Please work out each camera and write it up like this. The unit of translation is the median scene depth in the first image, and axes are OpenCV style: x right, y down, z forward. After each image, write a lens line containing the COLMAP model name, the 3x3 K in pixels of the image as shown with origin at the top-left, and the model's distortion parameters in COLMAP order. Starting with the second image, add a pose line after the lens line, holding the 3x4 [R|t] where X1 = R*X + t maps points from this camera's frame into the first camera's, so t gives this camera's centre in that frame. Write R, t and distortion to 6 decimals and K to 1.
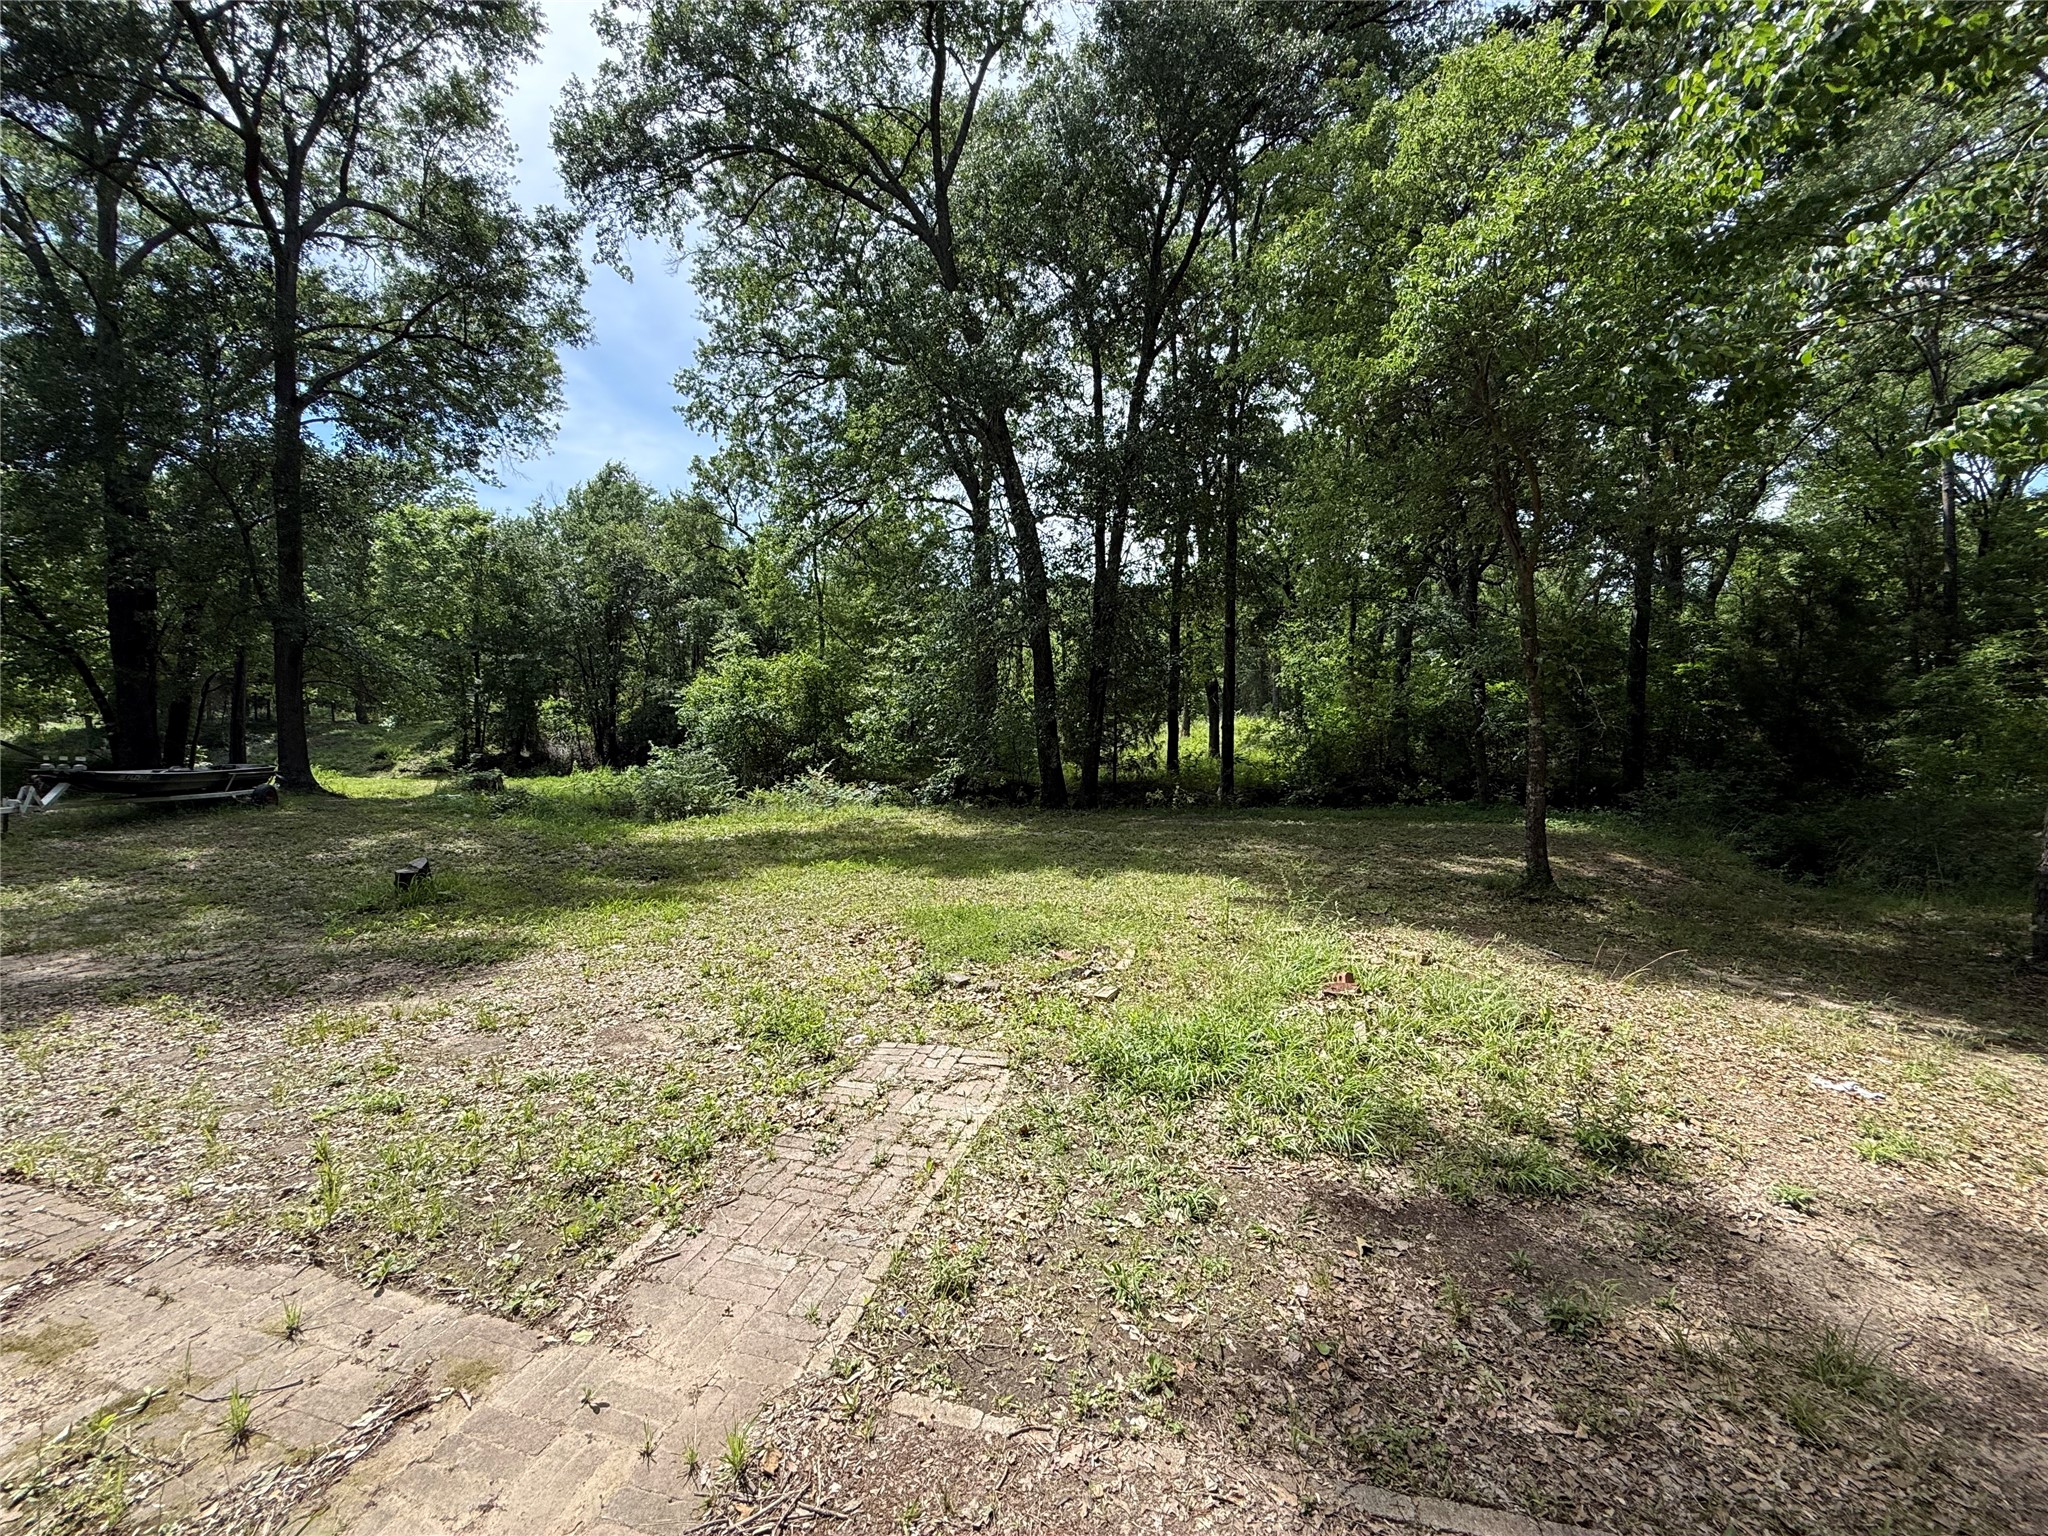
lens RADIAL K [[818.4, 0, 1021.9], [0, 818.4, 770.4], [0, 0, 1]] dist [0.001481, -0.000579]
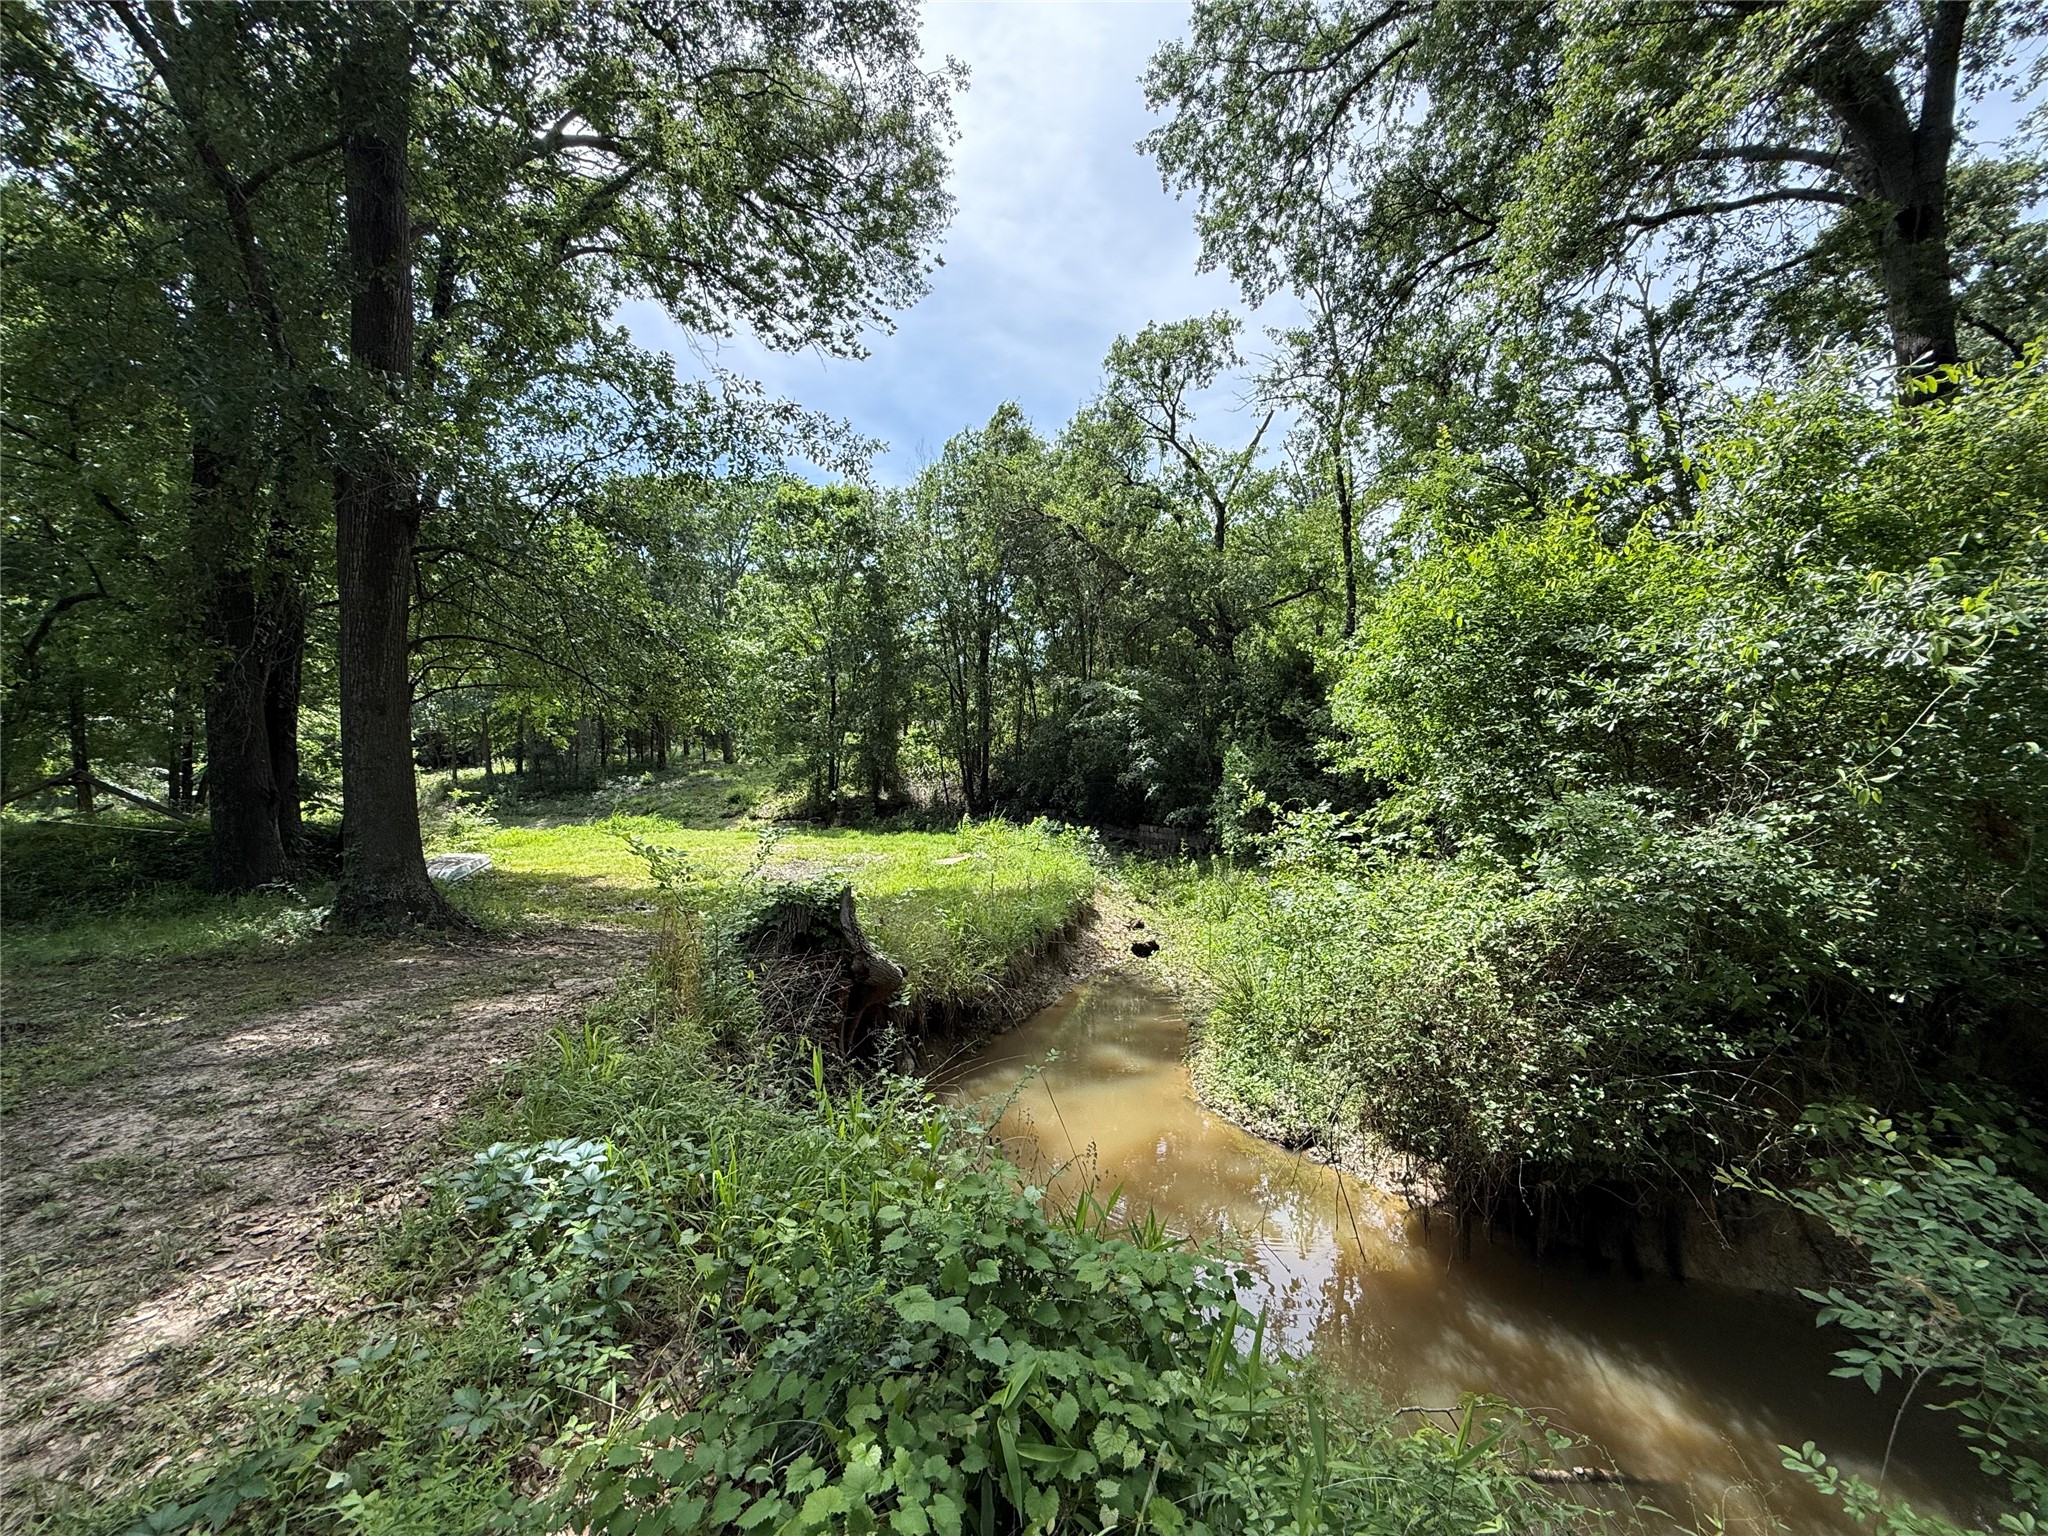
lens RADIAL K [[820.6, 0, 1014.0], [0, 820.6, 769.0], [0, 0, 1]] dist [-0.000324, -0.000159]
pose [[0.930091, -0.021907, -0.366675, -0.235197], [0.004344, 0.998806, -0.048654, -0.008502], [0.367303, 0.043660, 0.929076, 0.366807]]
